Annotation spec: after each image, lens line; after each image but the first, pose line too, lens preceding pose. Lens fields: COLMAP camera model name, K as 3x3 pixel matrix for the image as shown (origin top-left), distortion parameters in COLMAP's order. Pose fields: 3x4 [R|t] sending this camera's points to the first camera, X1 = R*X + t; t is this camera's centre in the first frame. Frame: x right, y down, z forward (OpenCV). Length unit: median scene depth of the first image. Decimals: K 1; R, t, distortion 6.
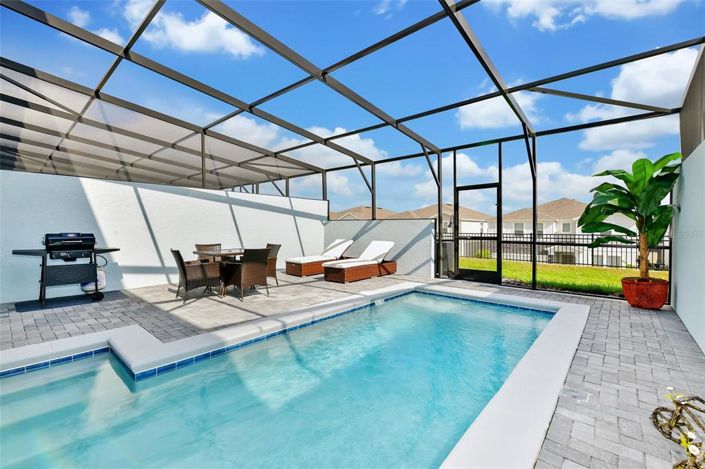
lens RADIAL K [[305.2, 0, 356.7], [0, 305.2, 236.3], [0, 0, 1]] dist [-0.002862, 0.000314]
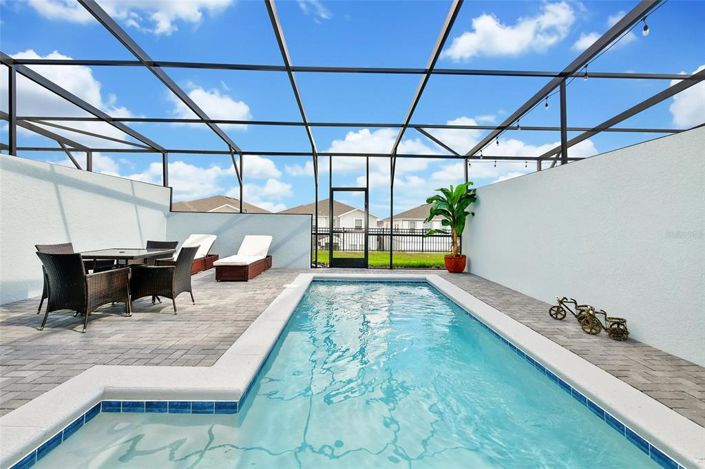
lens RADIAL K [[305.2, 0, 356.1], [0, 305.2, 228.9], [0, 0, 1]] dist [-0.002862, 0.000314]
pose [[0.748853, -0.000850, 0.662735, -0.404221], [0.005808, 0.999969, -0.005280, 0.001783], [-0.662710, 0.007803, 0.748835, 0.077657]]
